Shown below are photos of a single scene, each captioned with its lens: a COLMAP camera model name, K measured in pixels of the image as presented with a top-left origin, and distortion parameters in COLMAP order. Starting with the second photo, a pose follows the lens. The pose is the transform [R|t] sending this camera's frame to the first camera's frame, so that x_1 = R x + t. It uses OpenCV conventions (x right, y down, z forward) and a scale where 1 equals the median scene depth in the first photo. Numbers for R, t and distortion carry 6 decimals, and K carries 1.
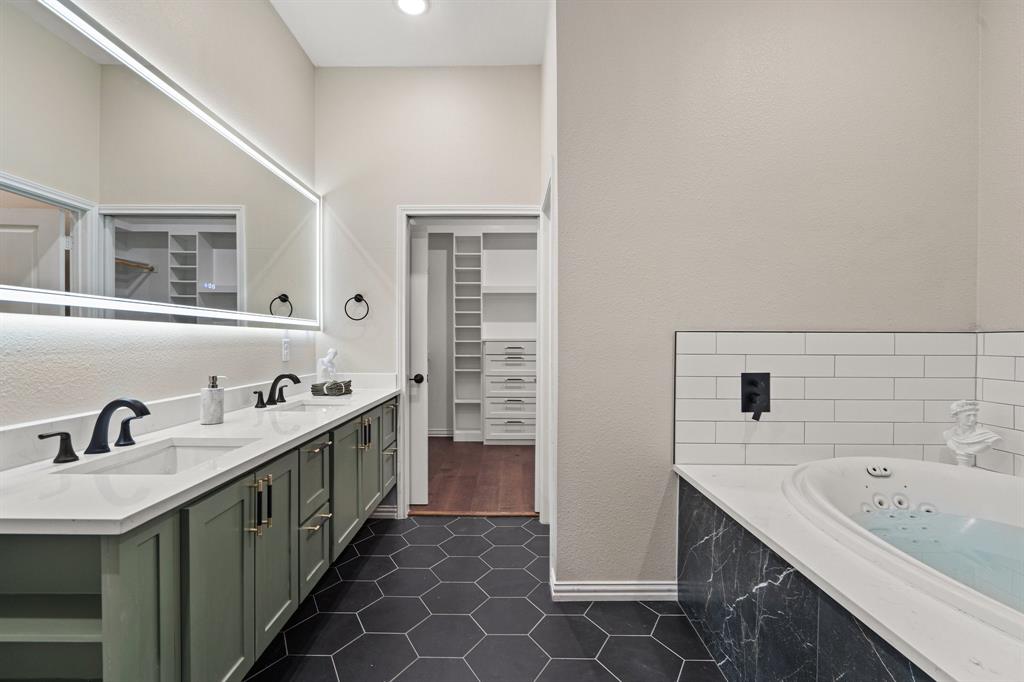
lens RADIAL K [[486.5, 0, 512.0], [0, 486.5, 341.0], [0, 0, 1]] dist [0.002263, 0.000184]
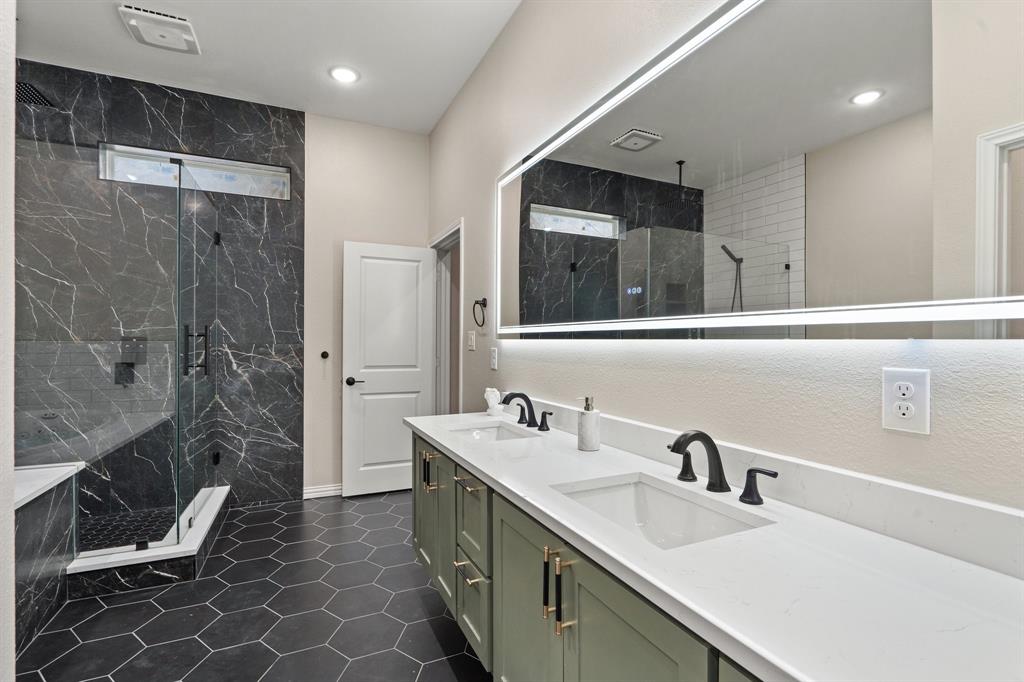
lens RADIAL K [[463.9, 0, 512.0], [0, 463.9, 341.0], [0, 0, 1]] dist [0.000400, -0.000018]
pose [[-0.908445, -0.008811, -0.417912, -0.124881], [-0.012435, 0.999905, 0.005949, -0.033200], [0.417820, 0.010601, -0.908468, 1.626400]]
